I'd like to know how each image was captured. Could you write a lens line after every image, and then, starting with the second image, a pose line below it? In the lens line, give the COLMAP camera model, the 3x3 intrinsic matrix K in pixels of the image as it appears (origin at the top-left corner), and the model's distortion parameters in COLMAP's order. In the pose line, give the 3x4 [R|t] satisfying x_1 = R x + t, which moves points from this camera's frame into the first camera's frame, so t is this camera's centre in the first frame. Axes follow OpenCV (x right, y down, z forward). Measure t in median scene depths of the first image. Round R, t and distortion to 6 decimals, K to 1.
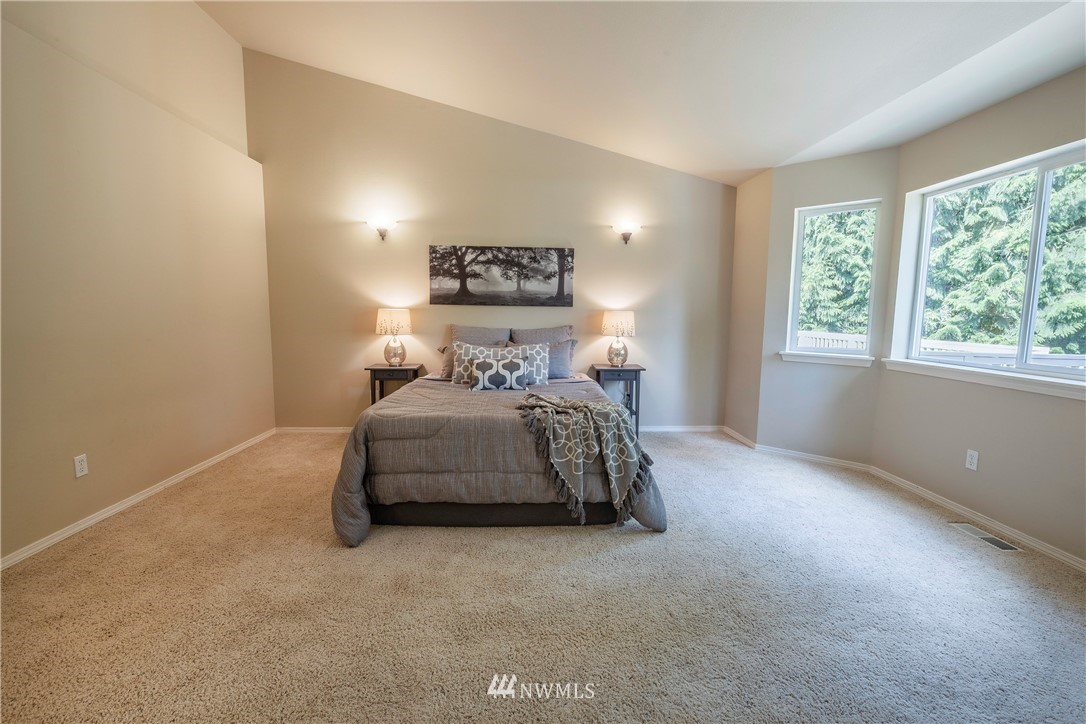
lens RADIAL K [[460.6, 0, 543.0], [0, 460.6, 362.0], [0, 0, 1]] dist [-0.000031, -0.000015]
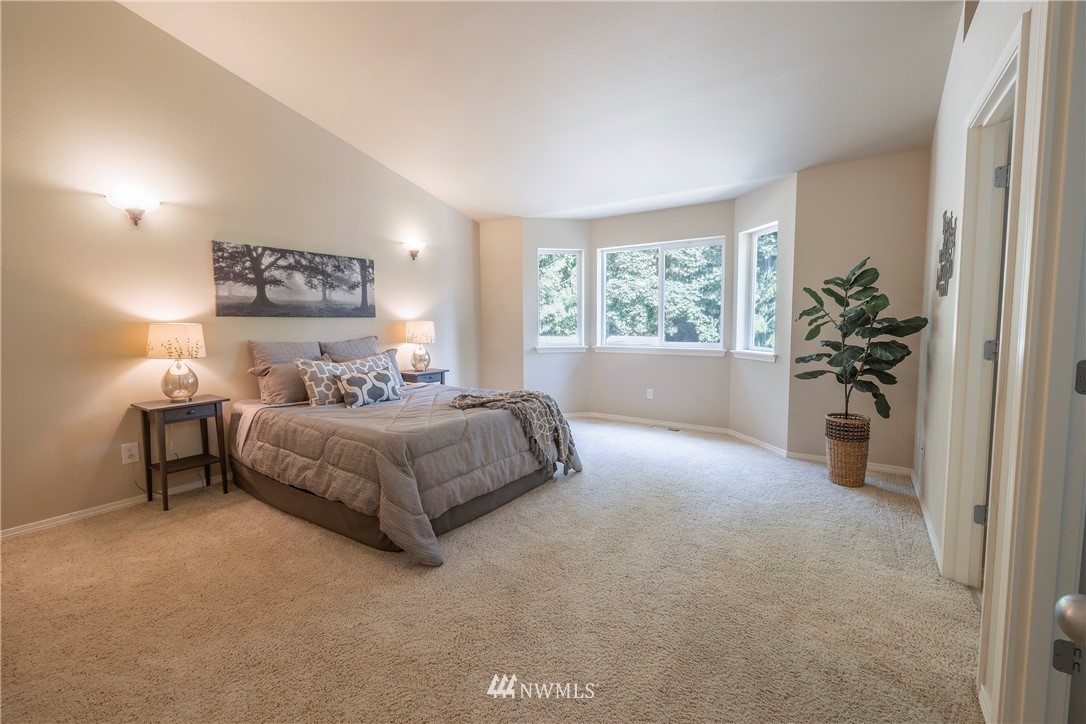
lens RADIAL K [[453.0, 0, 538.6], [0, 453.0, 356.7], [0, 0, 1]] dist [0.000205, -0.000053]
pose [[0.618698, -0.079965, 0.781548, -0.512835], [0.102113, 0.994553, 0.020923, -0.018399], [-0.778964, 0.066861, 0.623494, 0.107146]]
